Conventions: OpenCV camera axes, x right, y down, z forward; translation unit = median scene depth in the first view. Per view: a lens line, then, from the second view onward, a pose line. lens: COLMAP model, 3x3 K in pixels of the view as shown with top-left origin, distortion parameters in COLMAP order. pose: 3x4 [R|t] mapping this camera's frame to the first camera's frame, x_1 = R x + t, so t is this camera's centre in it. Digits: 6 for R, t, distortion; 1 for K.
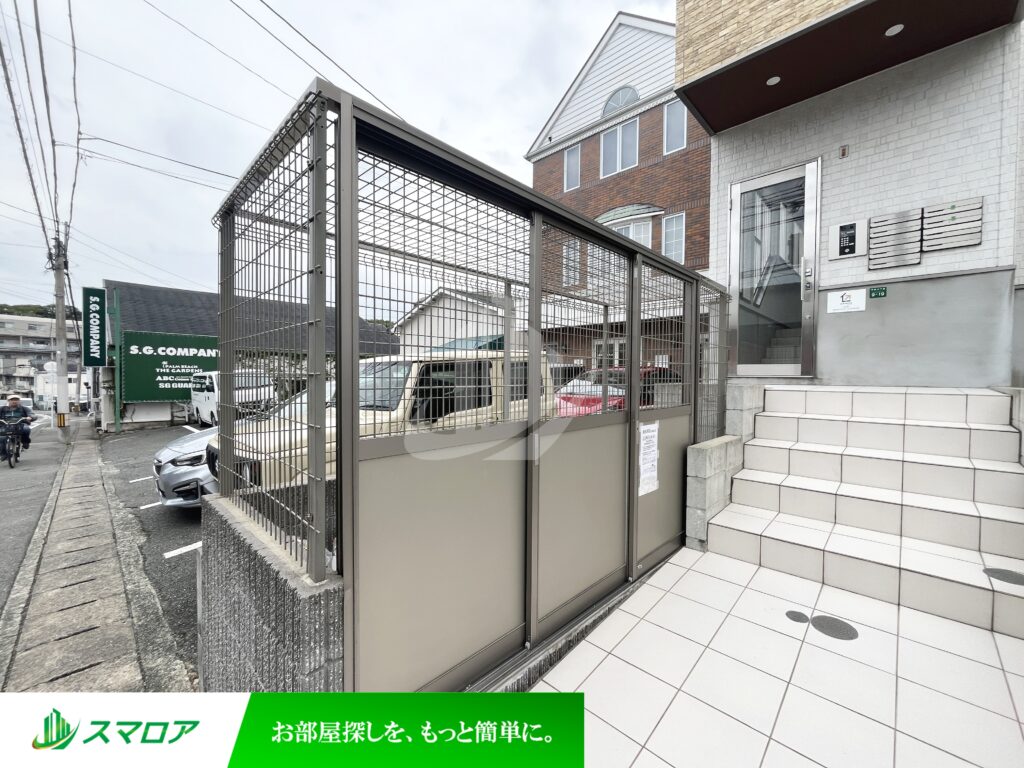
lens RADIAL K [[411.8, 0, 511.8], [0, 411.8, 386.5], [0, 0, 1]] dist [-0.001755, -0.000317]
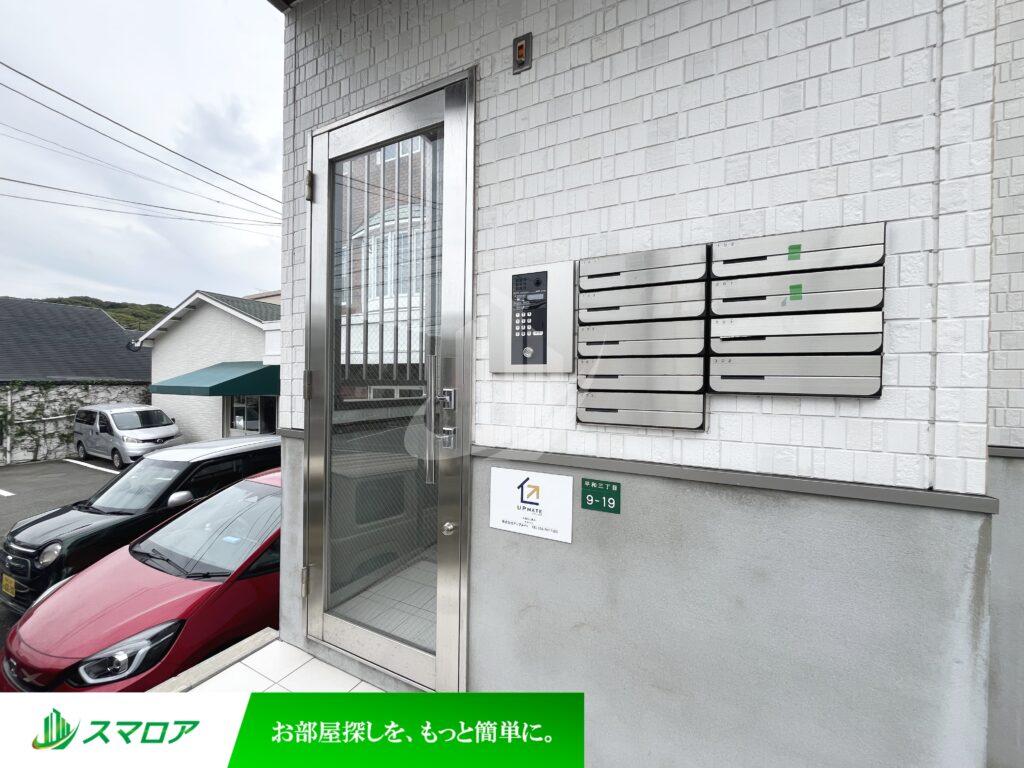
lens RADIAL K [[411.8, 0, 516.5], [0, 411.8, 385.5], [0, 0, 1]] dist [-0.001755, -0.000317]
pose [[0.961758, 0.007476, 0.273797, 0.727524], [-0.003014, 0.999856, -0.016712, -0.302873], [-0.273882, 0.015248, 0.961642, 0.698418]]
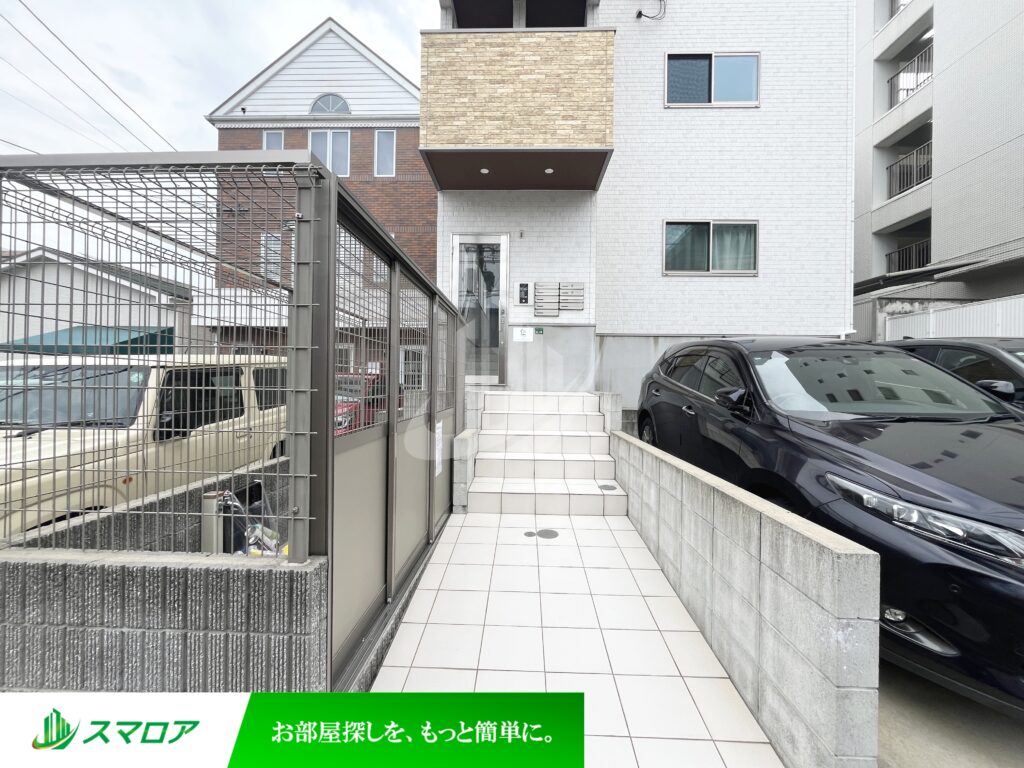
lens RADIAL K [[411.8, 0, 510.8], [0, 411.8, 387.3], [0, 0, 1]] dist [-0.001755, -0.000317]
pose [[0.744810, -0.002745, 0.667271, -0.227081], [0.007948, 0.999957, -0.004758, -0.008368], [-0.667229, 0.008847, 0.744800, -0.086505]]
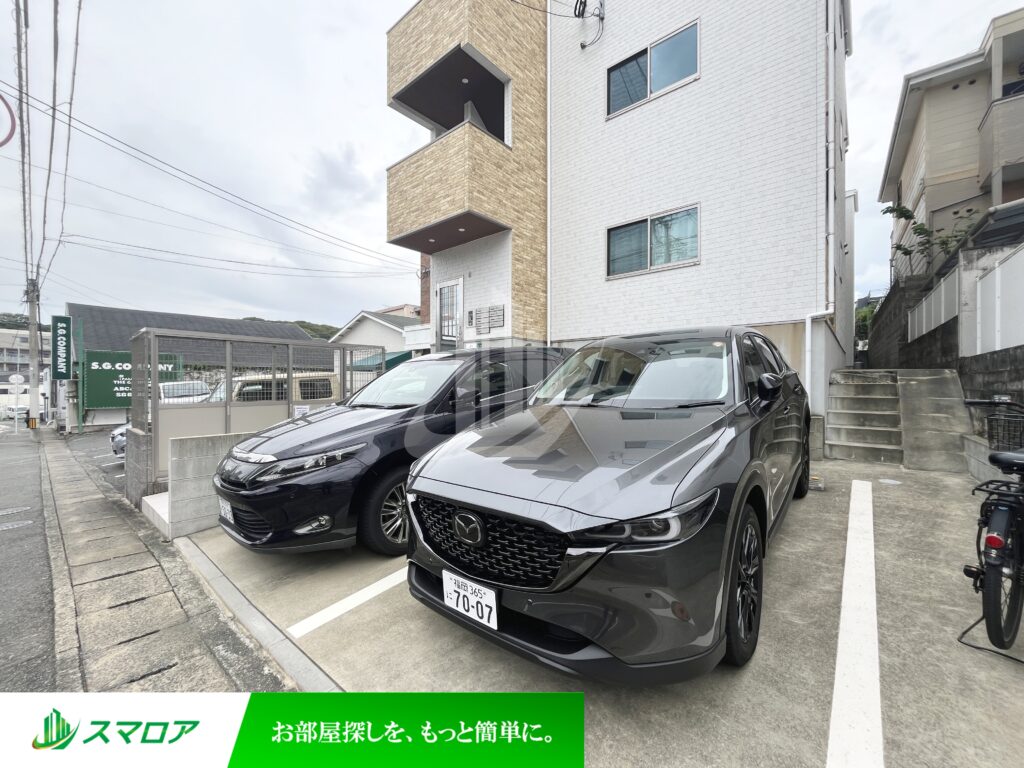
lens RADIAL K [[411.8, 0, 509.1], [0, 411.8, 385.6], [0, 0, 1]] dist [-0.001755, -0.000317]
pose [[0.998647, -0.008788, 0.051250, 0.912464], [0.009678, 0.999806, -0.017141, 0.009873], [-0.051090, 0.017614, 0.998539, -1.038978]]
